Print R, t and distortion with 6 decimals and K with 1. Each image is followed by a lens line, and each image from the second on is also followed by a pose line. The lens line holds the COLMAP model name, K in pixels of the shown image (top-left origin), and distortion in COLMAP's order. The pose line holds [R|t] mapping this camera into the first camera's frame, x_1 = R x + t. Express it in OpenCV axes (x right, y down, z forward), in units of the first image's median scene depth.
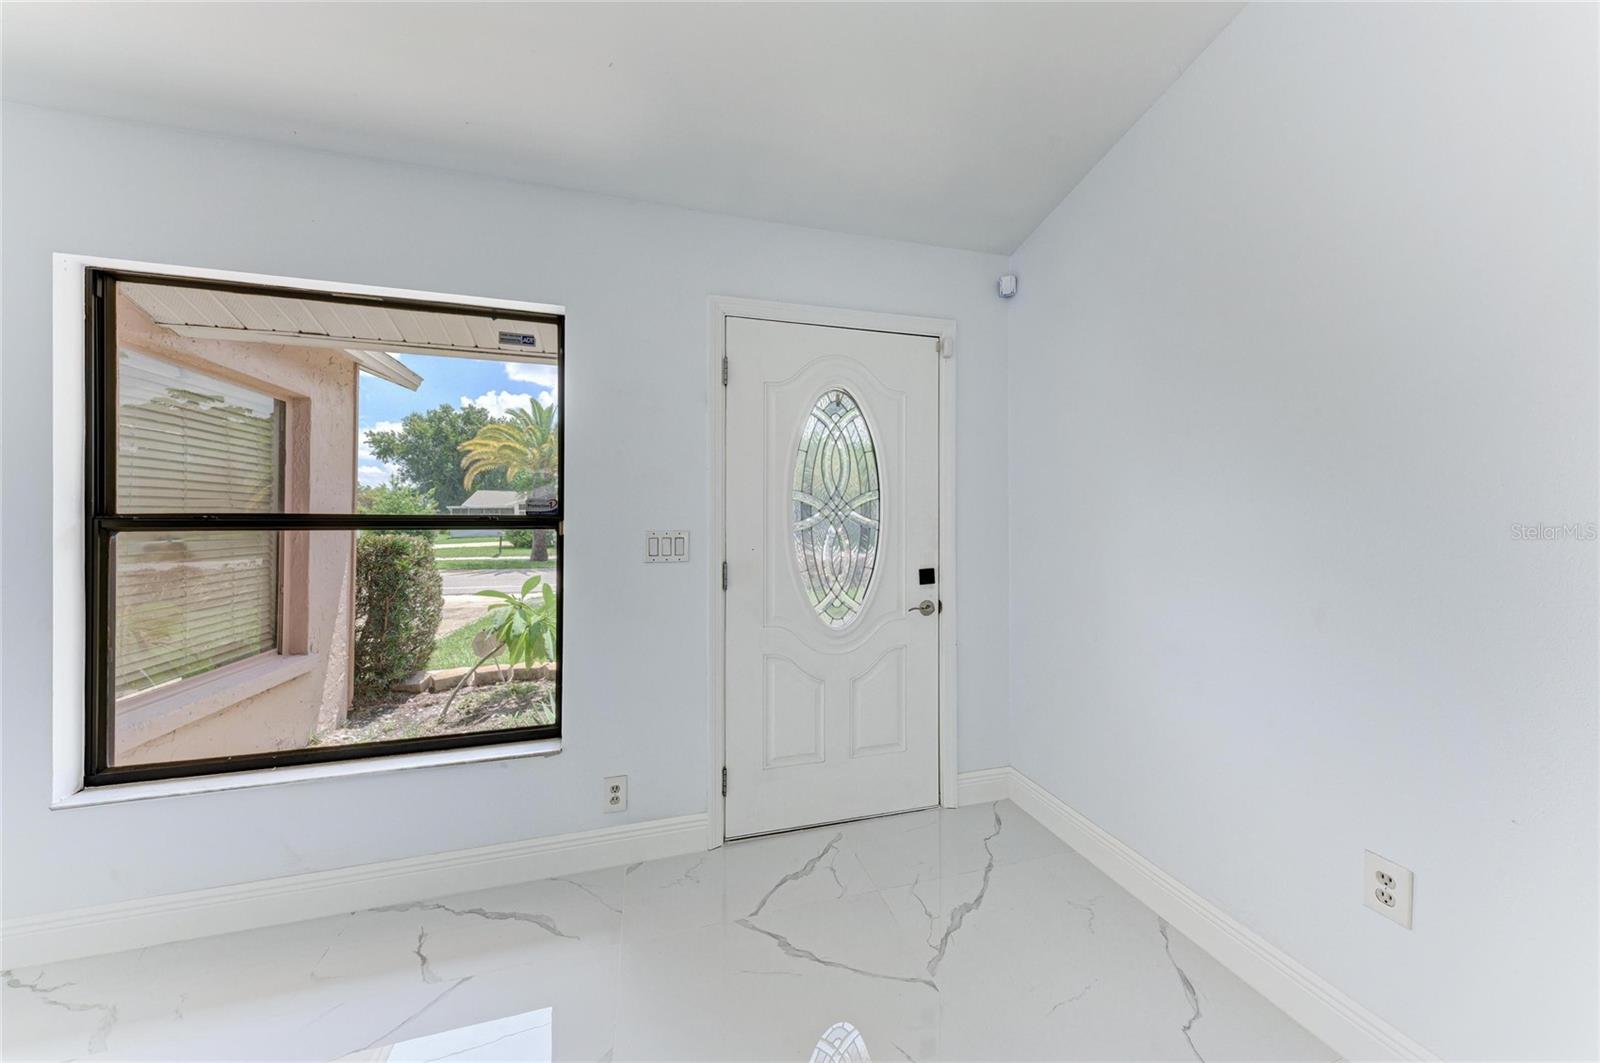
lens RADIAL K [[555.3, 0, 829.2], [0, 555.3, 520.1], [0, 0, 1]] dist [0.017121, -0.000039]
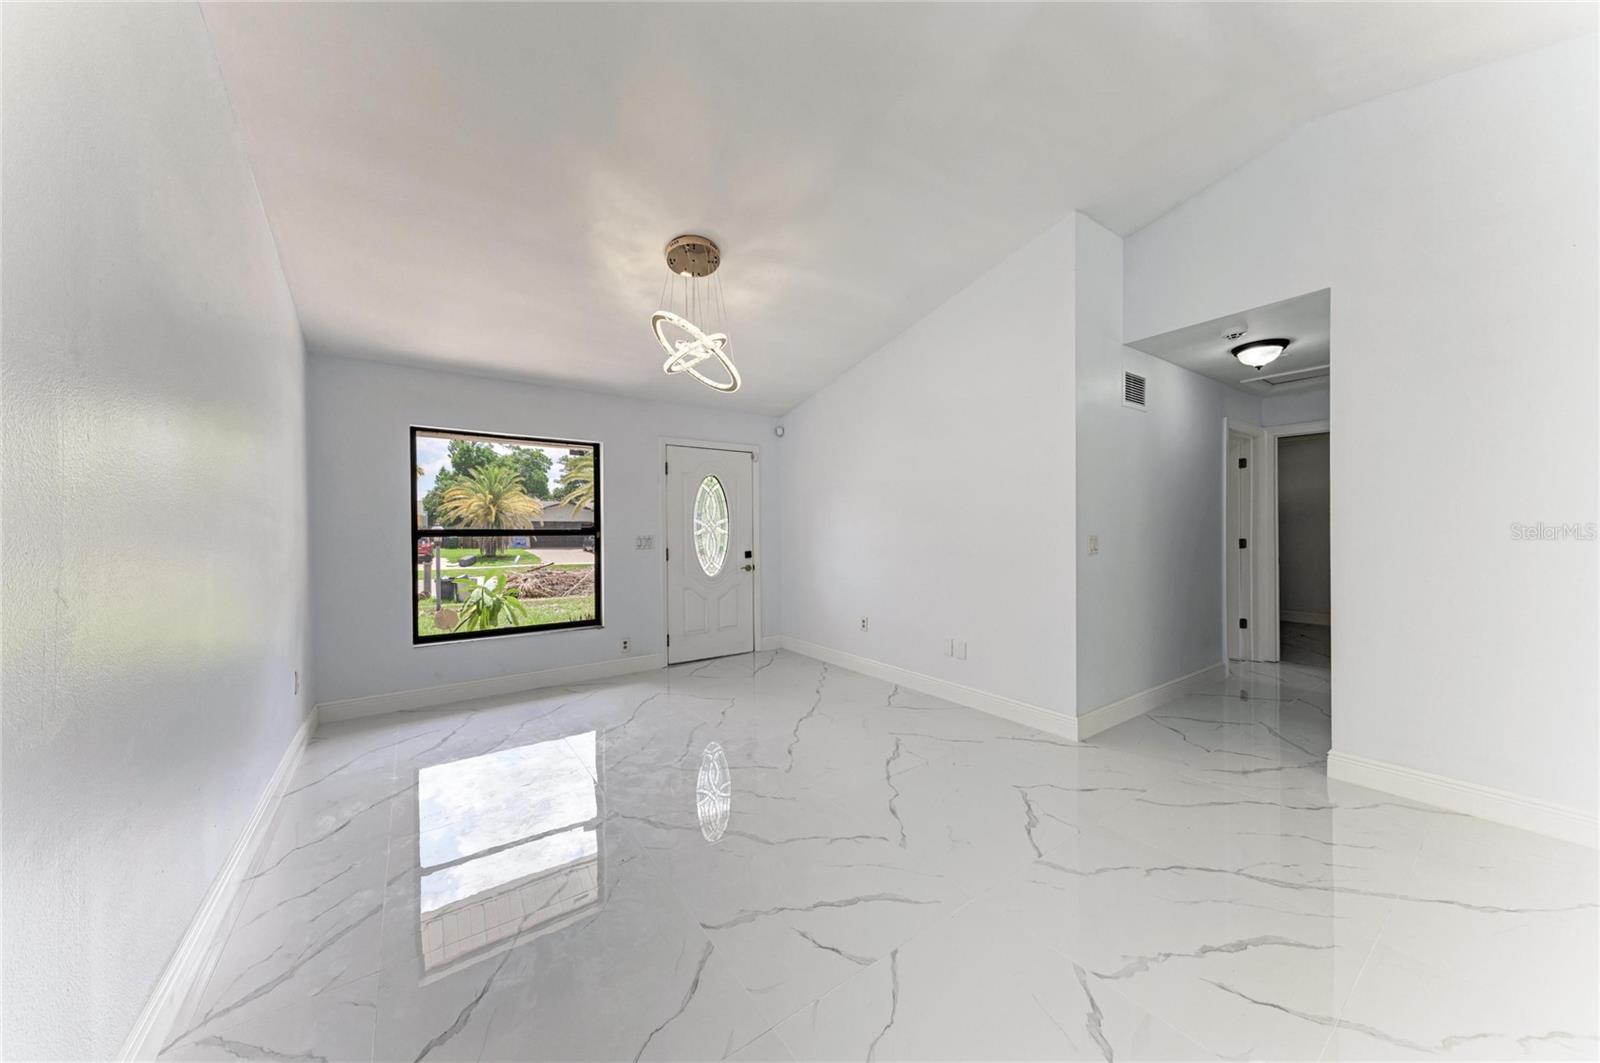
lens RADIAL K [[564.1, 0, 800.0], [0, 564.1, 531.5], [0, 0, 1]] dist [0.015527, -0.000012]
pose [[0.939083, -0.006858, 0.343623, -0.435353], [0.005357, 0.999972, 0.005318, -0.007422], [-0.343650, -0.003153, 0.939093, -1.308037]]
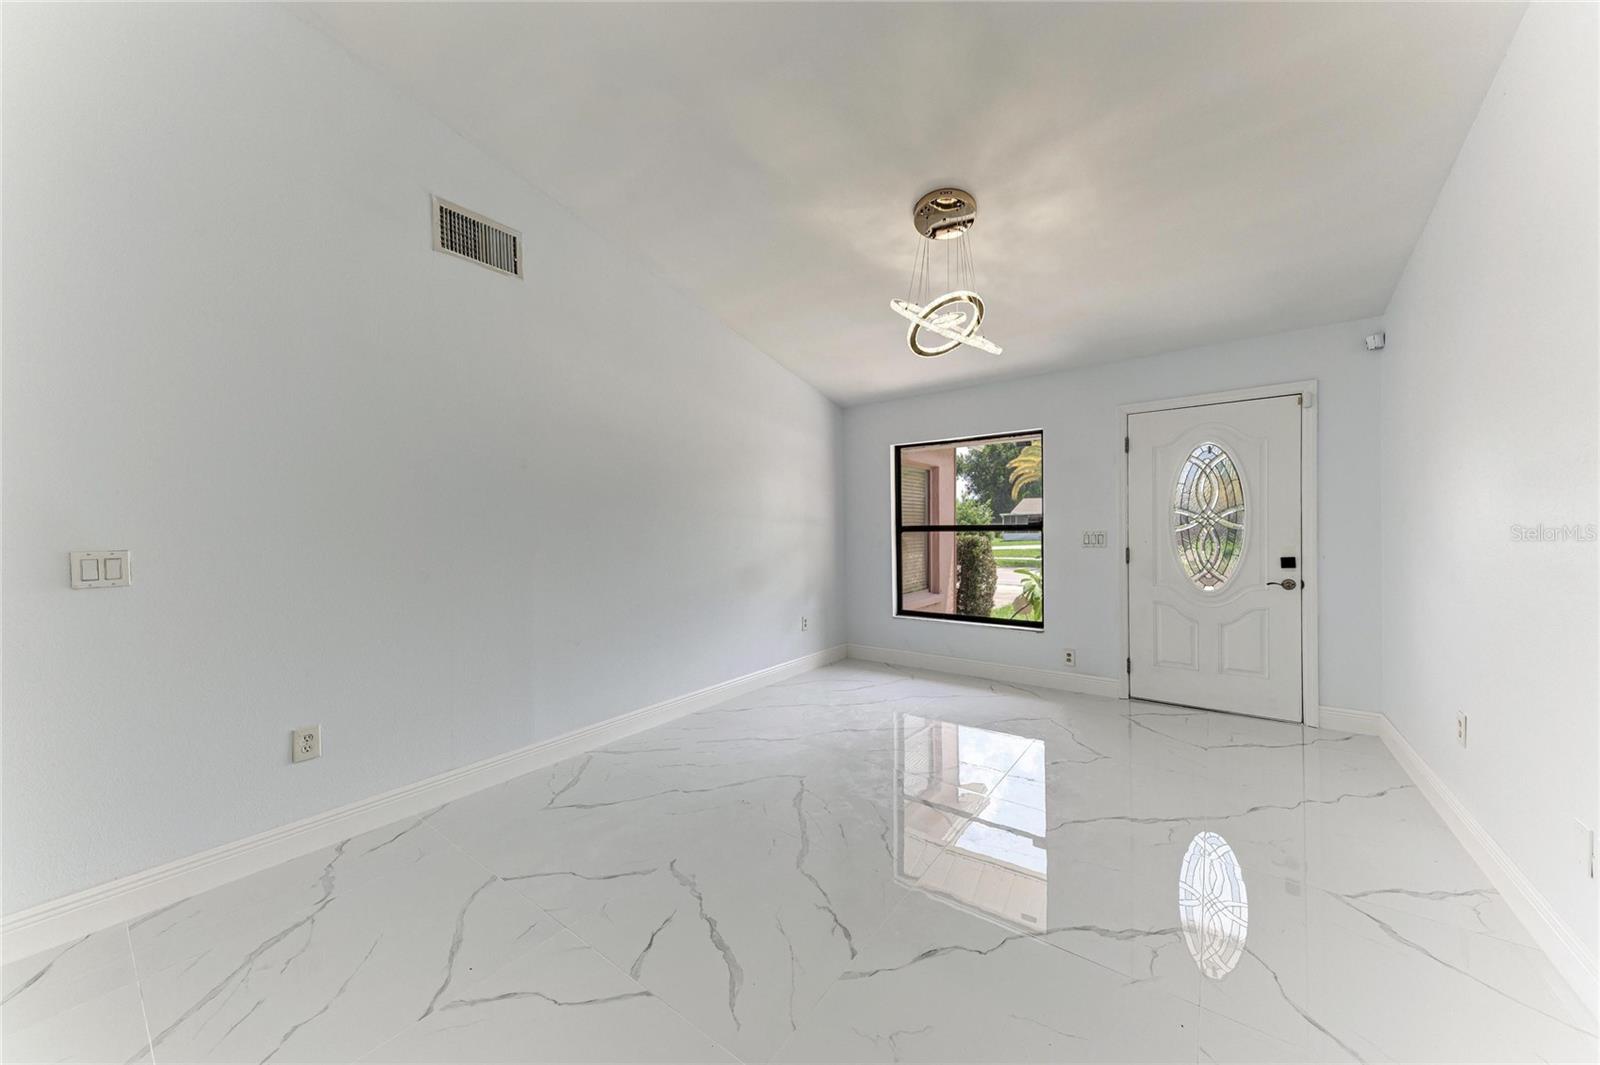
lens RADIAL K [[564.1, 0, 800.0], [0, 564.1, 532.5], [0, 0, 1]] dist [0.015527, -0.000012]
pose [[0.589840, -0.002534, -0.807516, 0.619826], [0.014534, 0.999866, 0.007479, -0.006109], [0.807390, -0.016148, 0.589798, -0.888423]]
